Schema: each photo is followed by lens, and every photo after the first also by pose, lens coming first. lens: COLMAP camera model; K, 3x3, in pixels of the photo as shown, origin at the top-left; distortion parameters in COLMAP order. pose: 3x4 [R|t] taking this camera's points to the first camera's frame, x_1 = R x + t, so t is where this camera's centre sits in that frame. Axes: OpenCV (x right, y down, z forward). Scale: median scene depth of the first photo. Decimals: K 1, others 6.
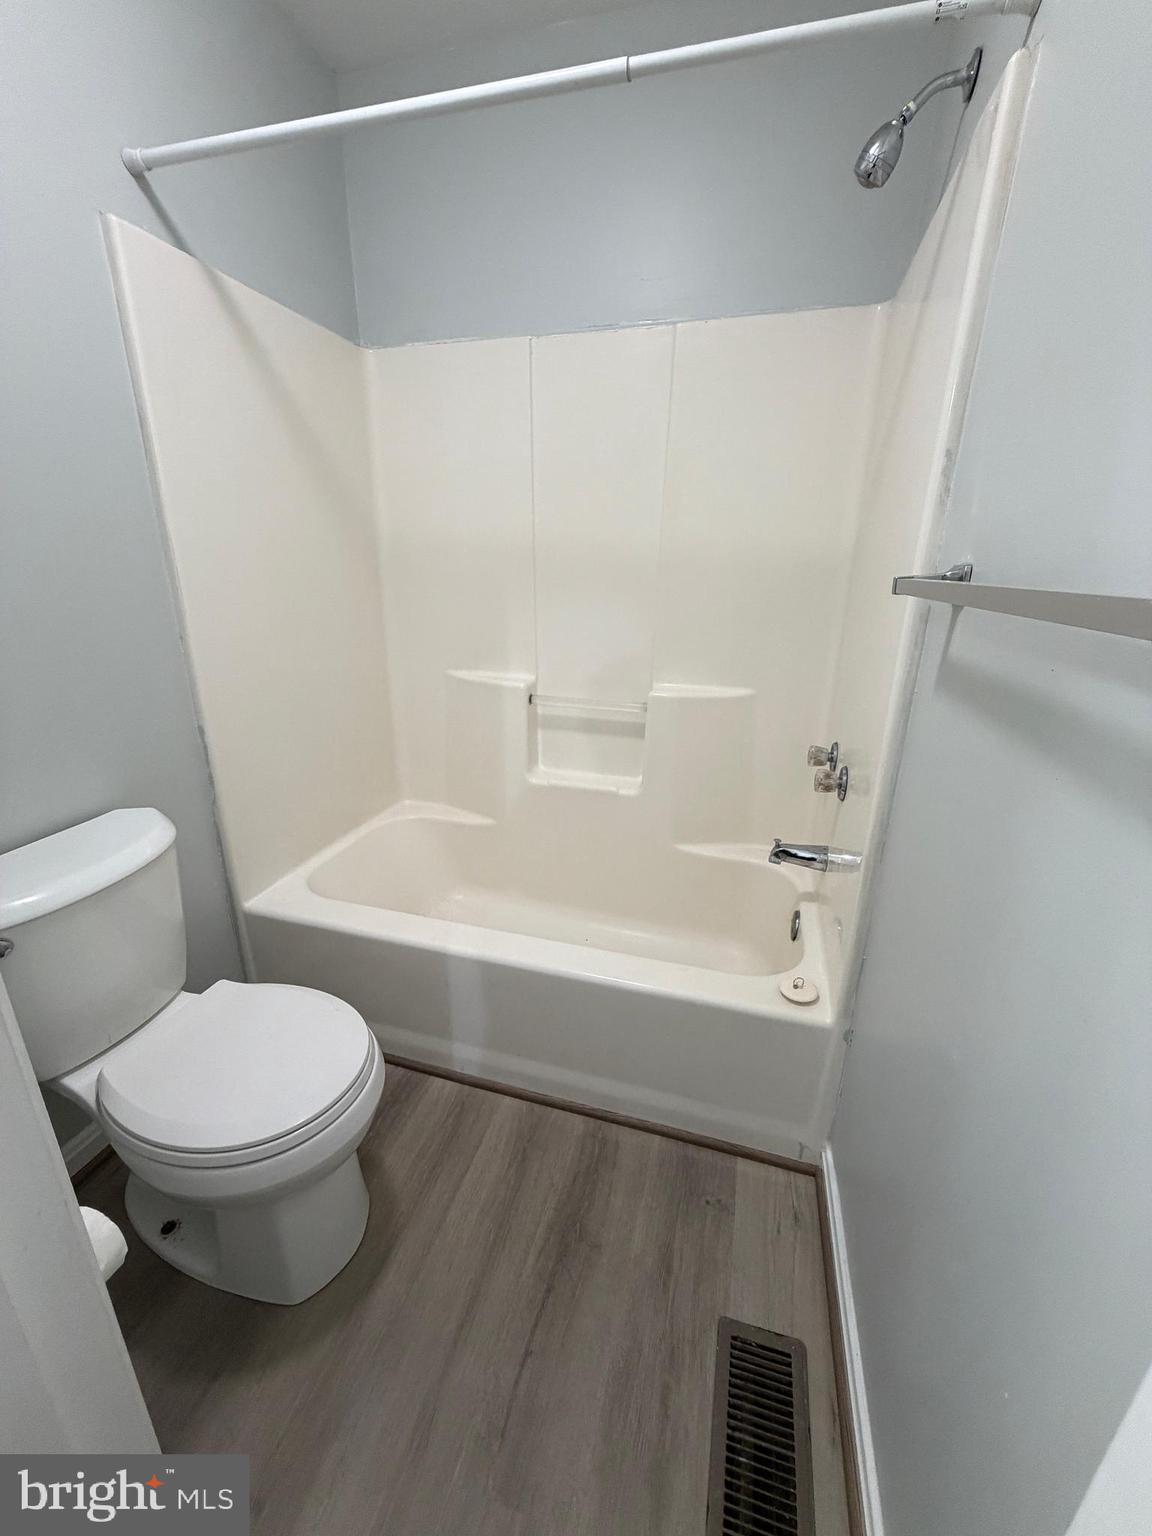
lens RADIAL K [[611.0, 0, 577.1], [0, 611.0, 766.0], [0, 0, 1]] dist [0.000578, 0.000154]
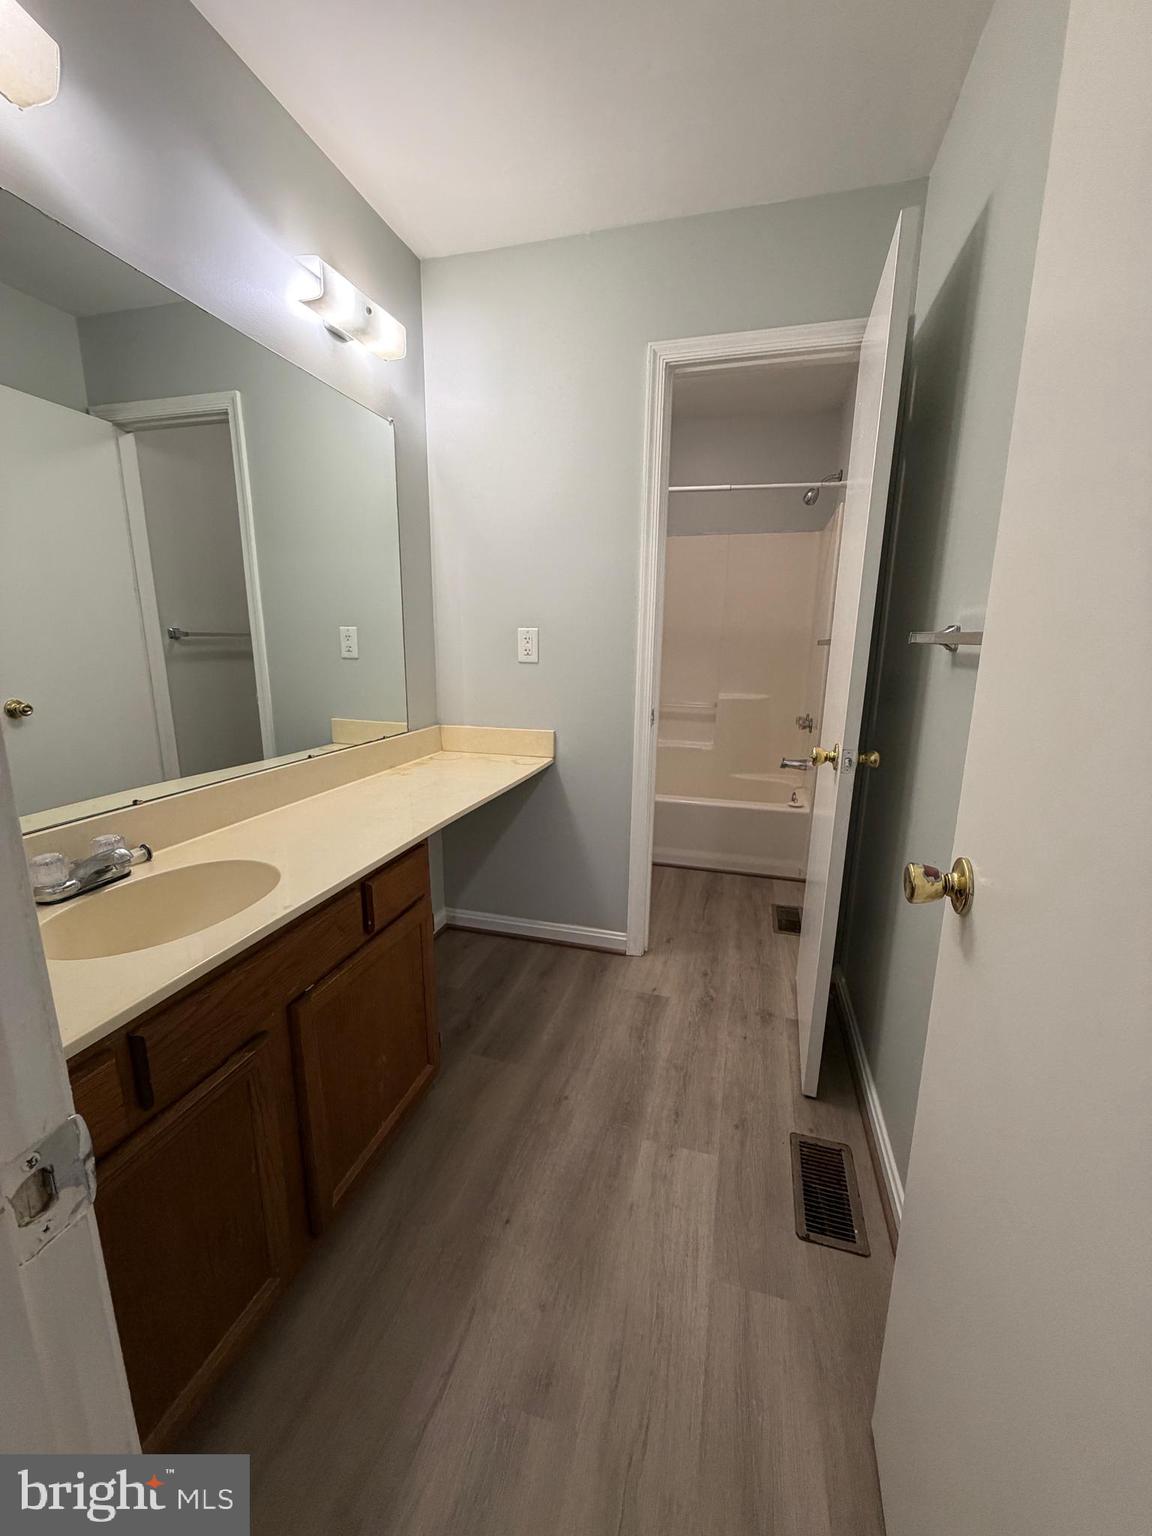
lens RADIAL K [[611.0, 0, 577.1], [0, 611.0, 766.0], [0, 0, 1]] dist [0.000578, 0.000154]
pose [[0.999939, -0.002598, 0.010725, -0.508392], [0.003753, 0.994017, -0.109161, 0.444629], [-0.010377, 0.109195, 0.993966, -1.358760]]
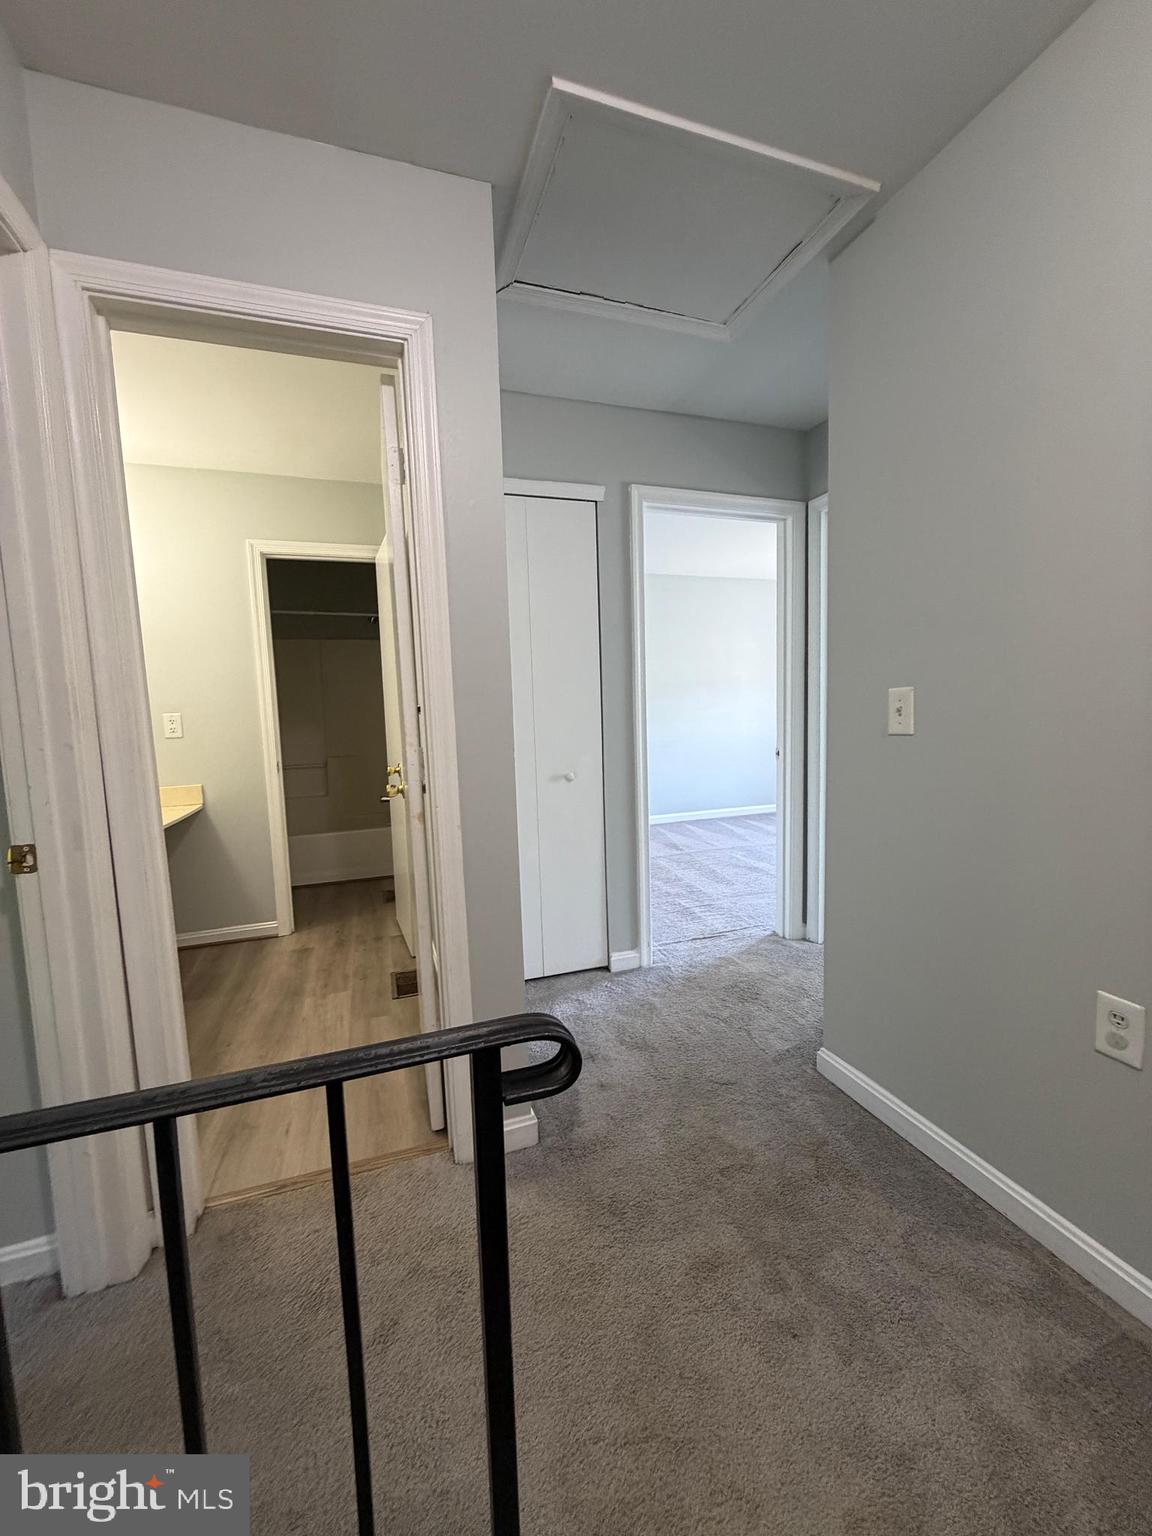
lens RADIAL K [[611.0, 0, 577.1], [0, 611.0, 766.0], [0, 0, 1]] dist [0.000578, 0.000154]
pose [[0.813940, -0.097839, 0.572652, -0.720516], [0.223047, 0.962800, -0.152532, 0.782456], [-0.536425, 0.251880, 0.805484, -2.401888]]
